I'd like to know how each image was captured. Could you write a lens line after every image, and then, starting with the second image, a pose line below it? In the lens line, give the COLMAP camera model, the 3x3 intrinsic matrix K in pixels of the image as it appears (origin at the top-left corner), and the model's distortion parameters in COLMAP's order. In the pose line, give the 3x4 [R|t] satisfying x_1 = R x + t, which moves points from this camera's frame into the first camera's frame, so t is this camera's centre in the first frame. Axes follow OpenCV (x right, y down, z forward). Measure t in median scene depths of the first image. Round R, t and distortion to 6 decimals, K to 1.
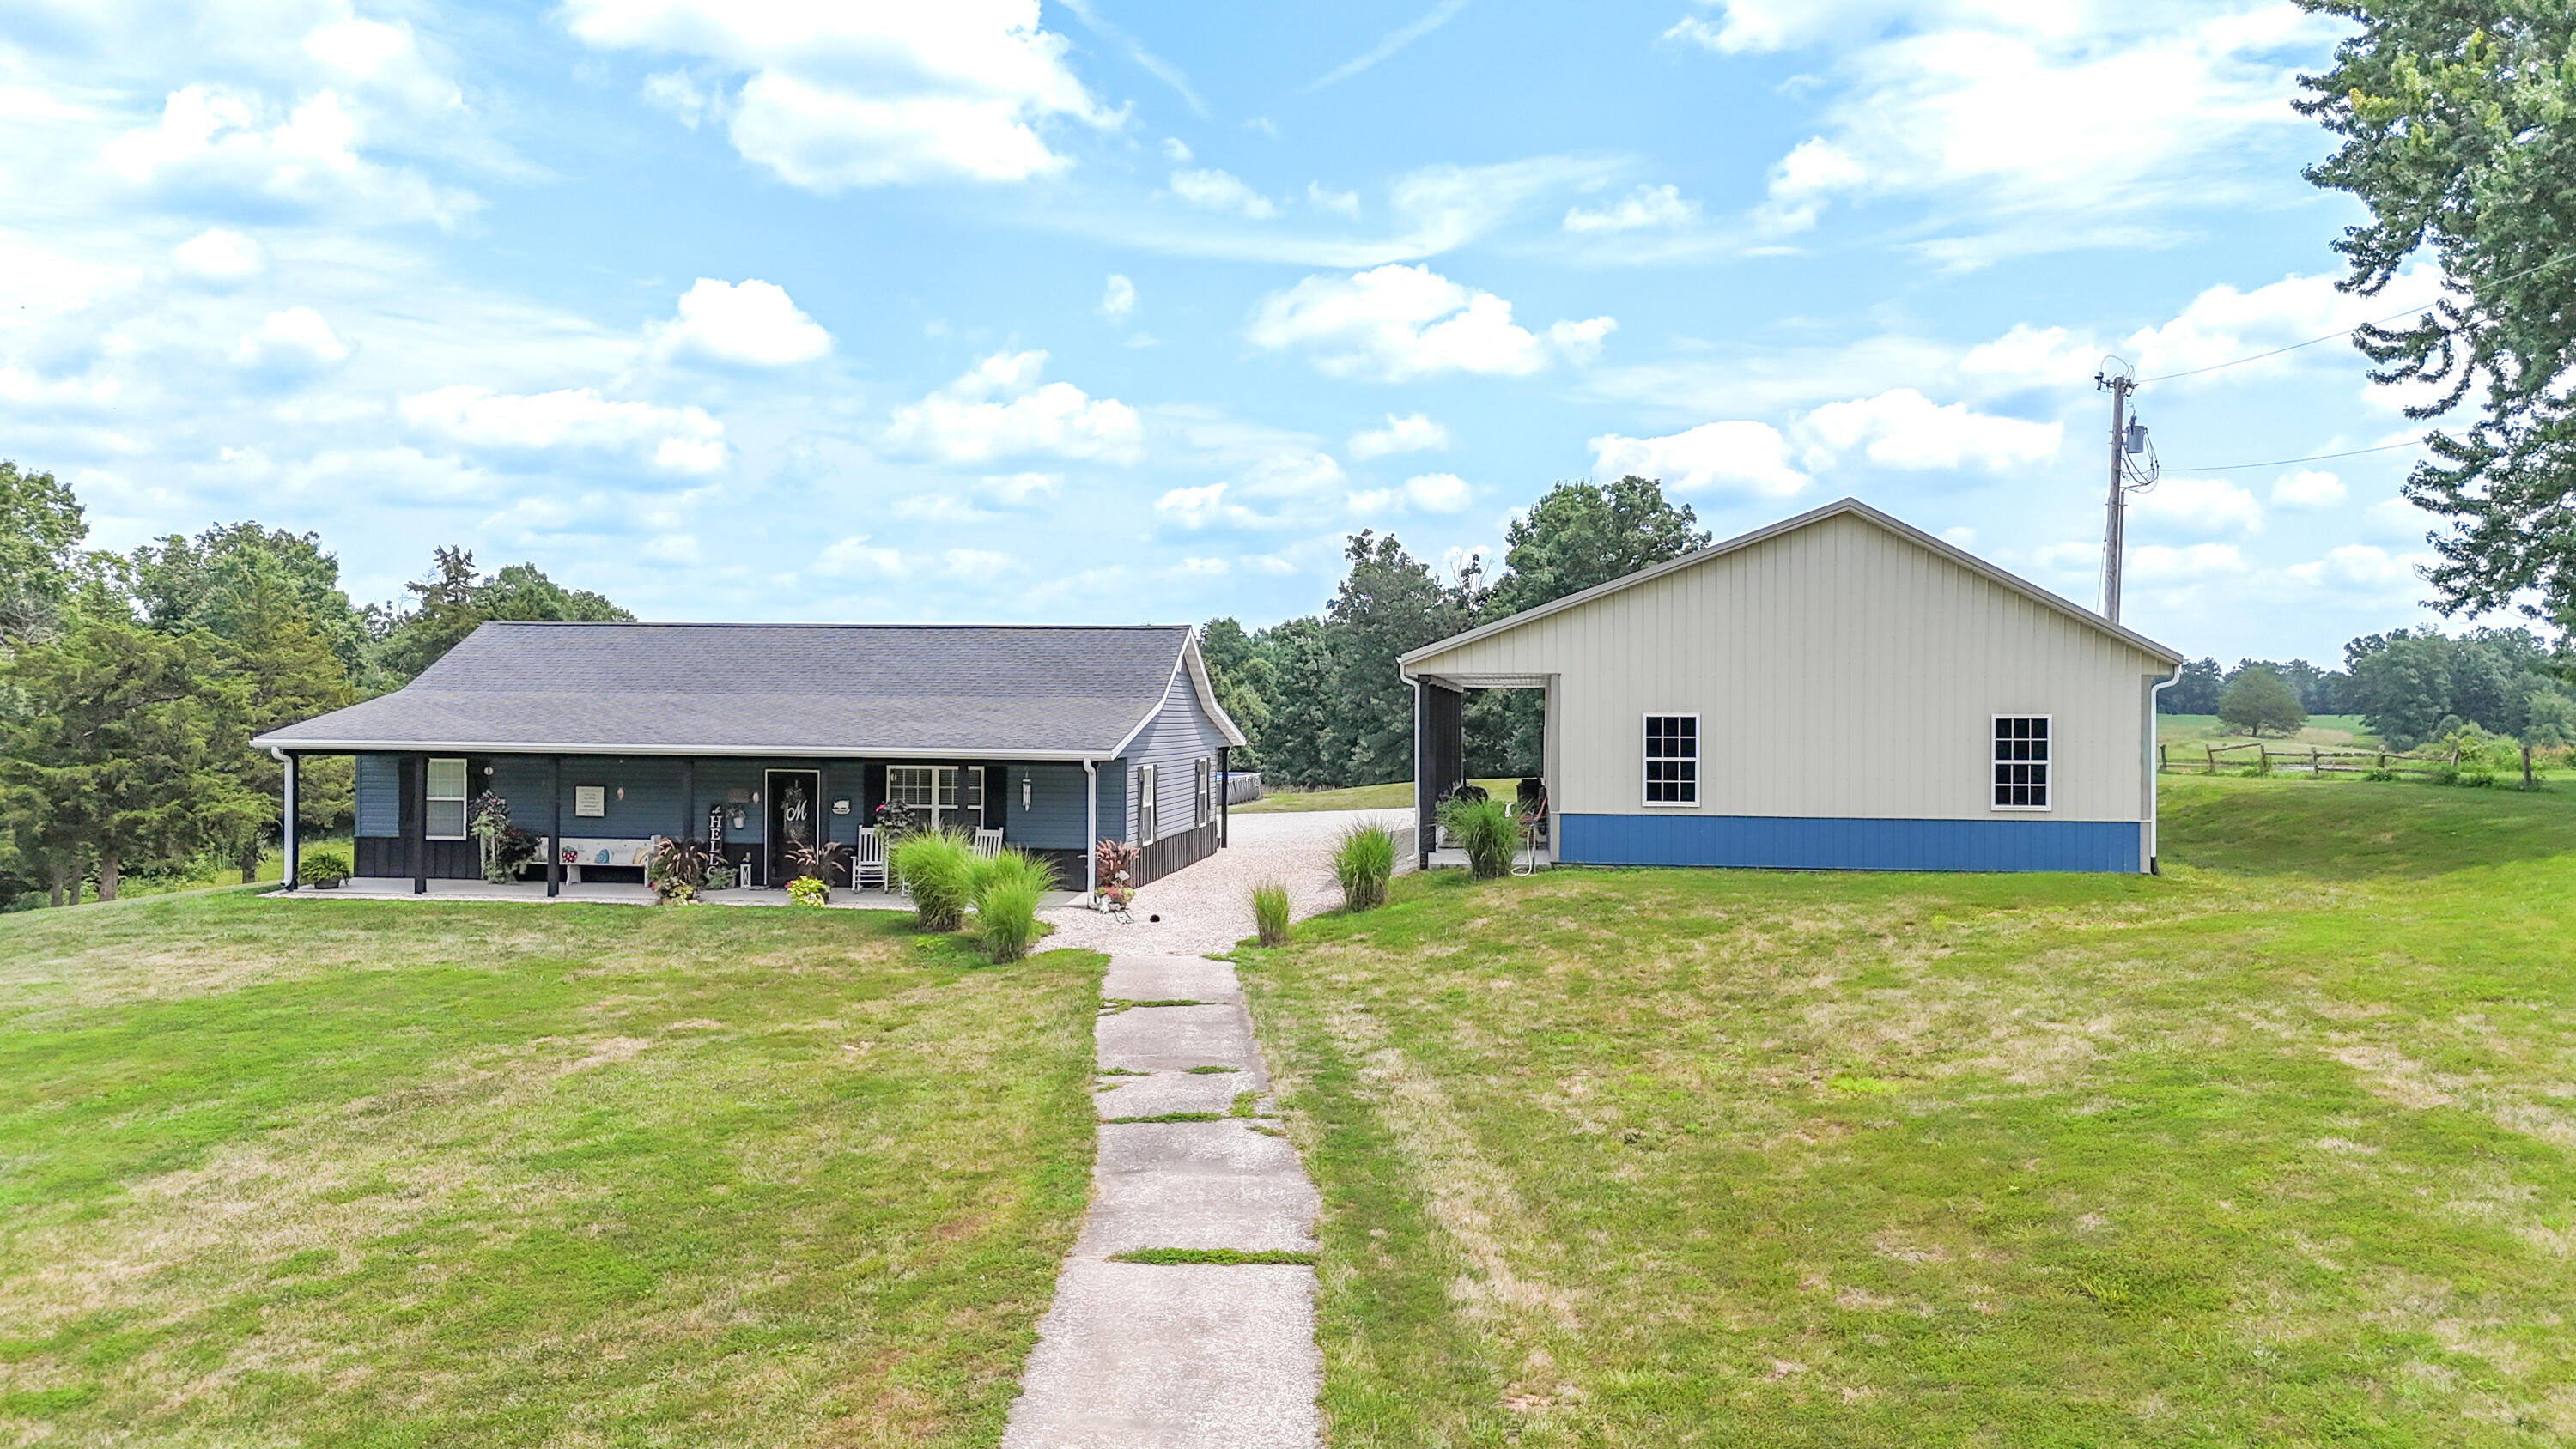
lens RADIAL K [[1897.0, 0, 1288.0], [0, 1897.0, 724.5], [0, 0, 1]] dist [0.071854, -0.067677]
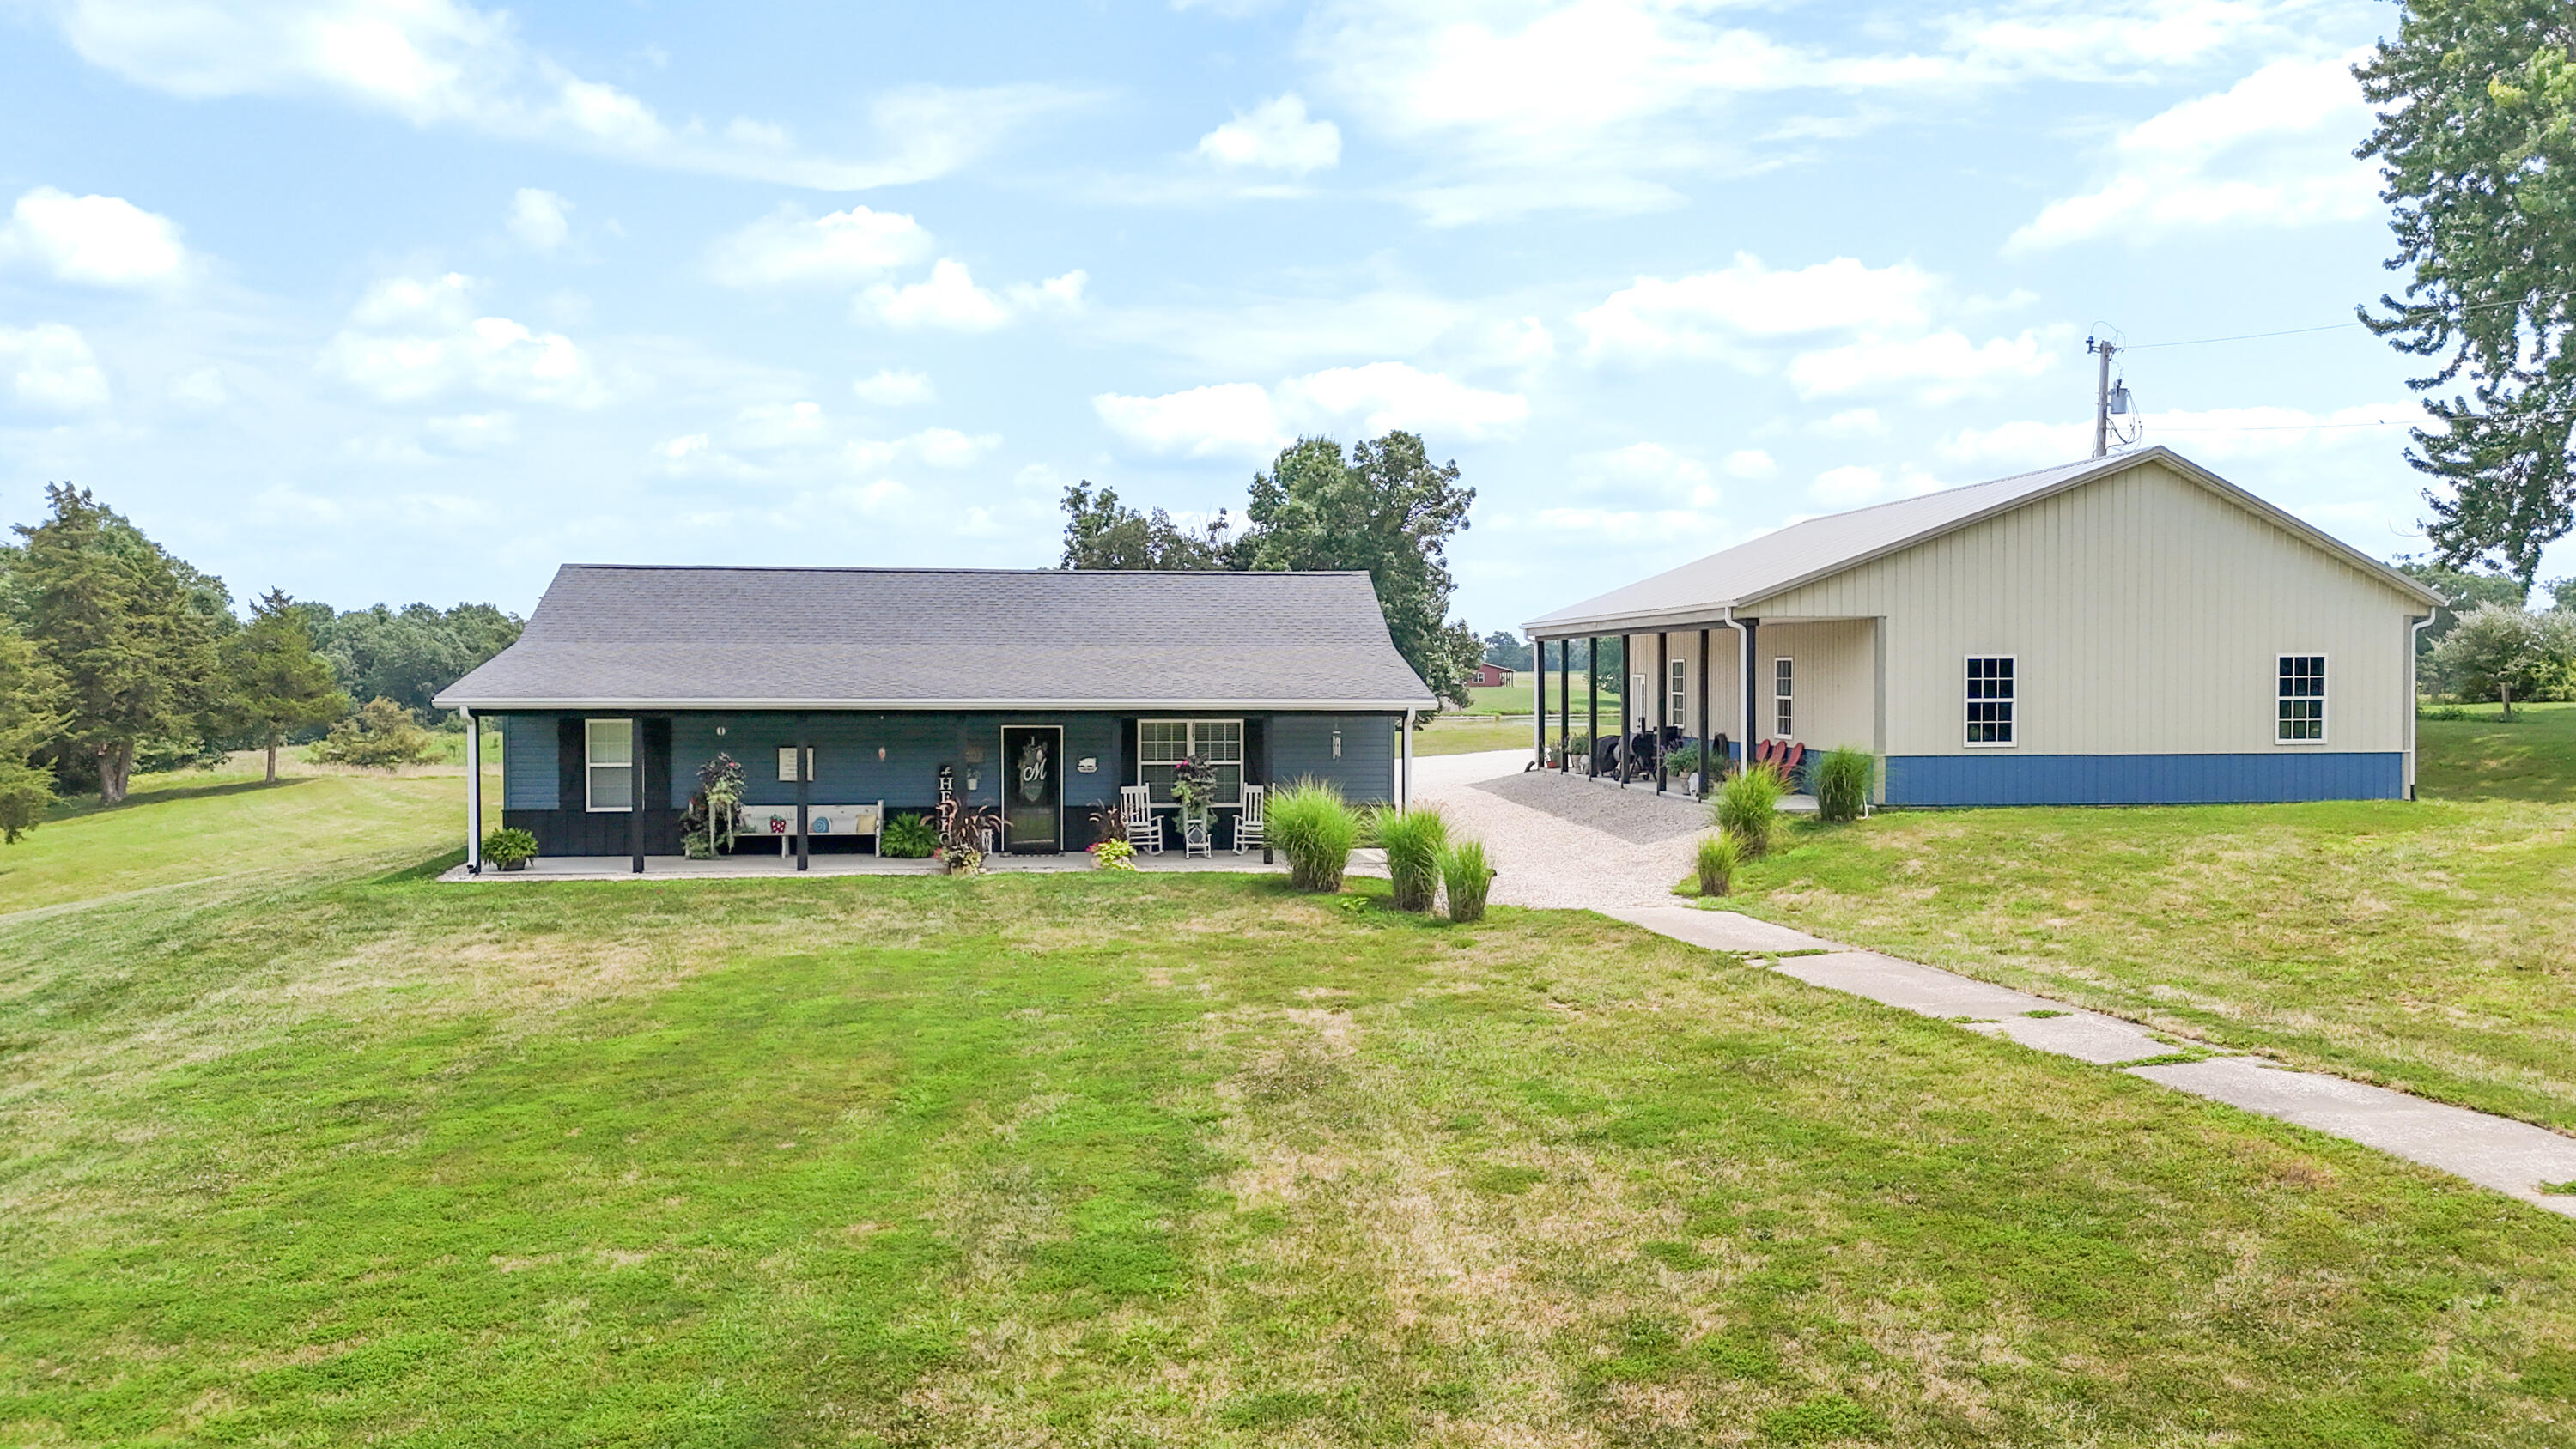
lens RADIAL K [[1920.4, 0, 1289.8], [0, 1920.4, 778.4], [0, 0, 1]] dist [0.064517, -0.087089]
pose [[0.970629, -0.021120, 0.239651, -0.371986], [0.009607, 0.998747, 0.049109, 0.005103], [-0.240388, -0.045364, 0.969616, 0.076872]]
